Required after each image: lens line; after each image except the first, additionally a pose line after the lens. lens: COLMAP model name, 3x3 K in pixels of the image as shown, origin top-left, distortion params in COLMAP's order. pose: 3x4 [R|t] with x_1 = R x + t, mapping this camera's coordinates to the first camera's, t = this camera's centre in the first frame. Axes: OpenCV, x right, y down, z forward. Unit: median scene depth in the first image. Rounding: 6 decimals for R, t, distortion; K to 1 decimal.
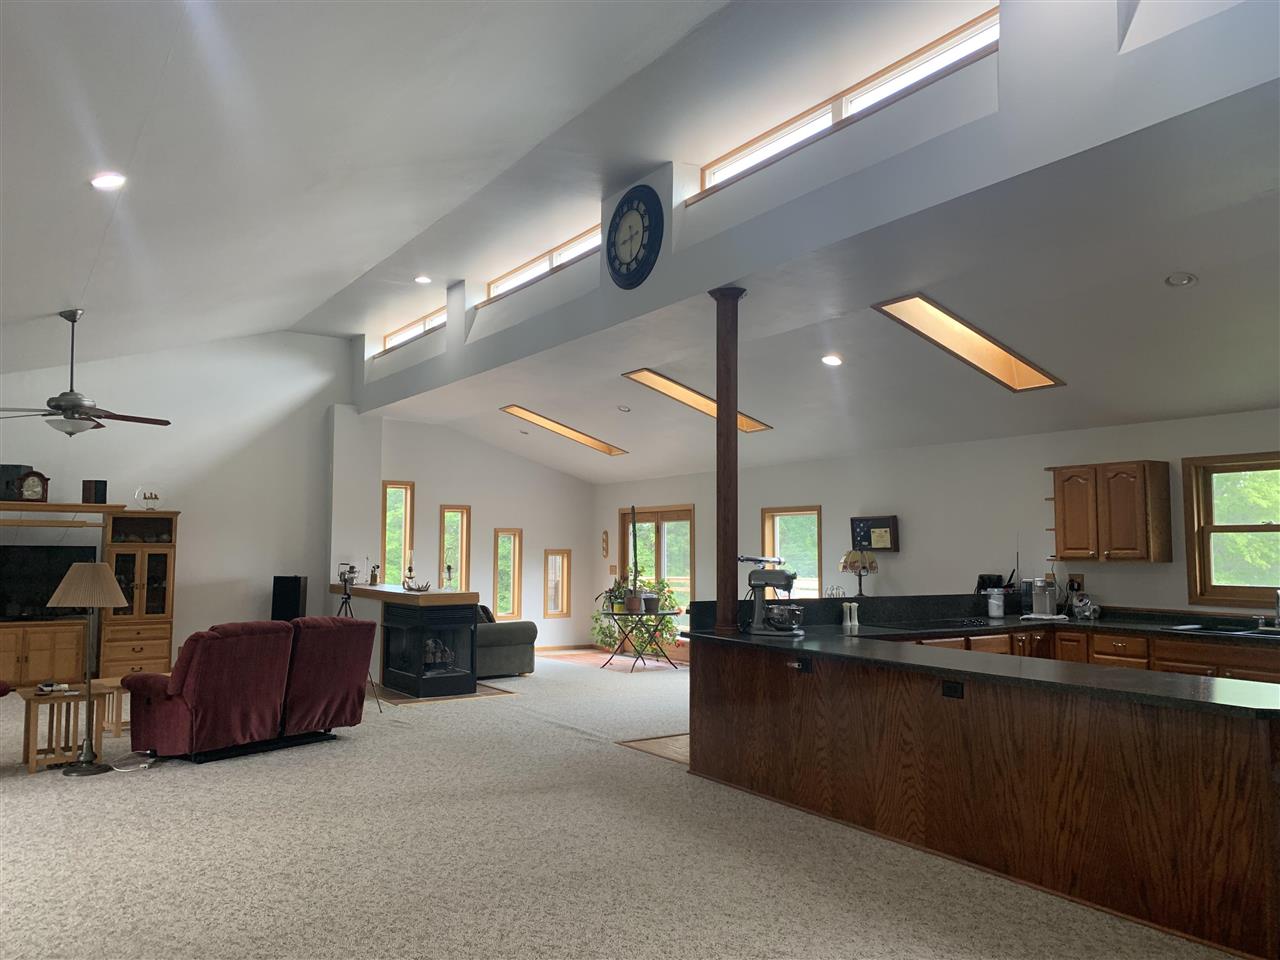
lens RADIAL K [[975.8, 0, 633.0], [0, 975.8, 479.3], [0, 0, 1]] dist [0.047860, -0.044042]
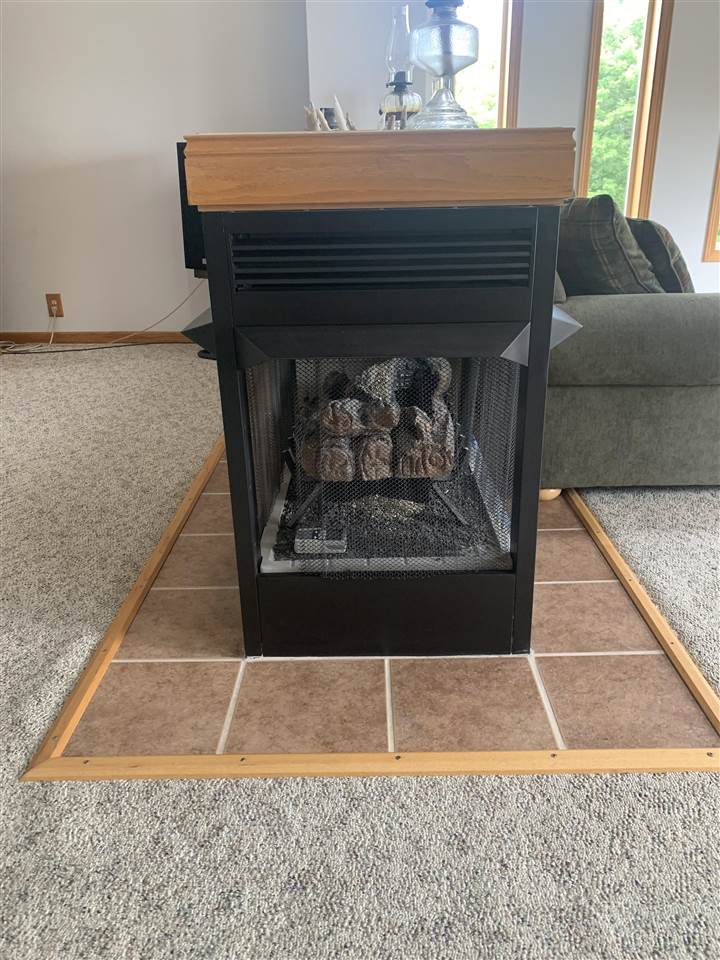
lens RADIAL K [[731.9, 0, 361.2], [0, 731.9, 481.2], [0, 0, 1]] dist [0.047860, -0.044042]
pose [[0.836674, 0.184581, -0.515662, -0.109429], [0.063855, 0.902207, 0.426551, 0.109088], [0.543967, -0.389811, 0.743066, 0.819797]]
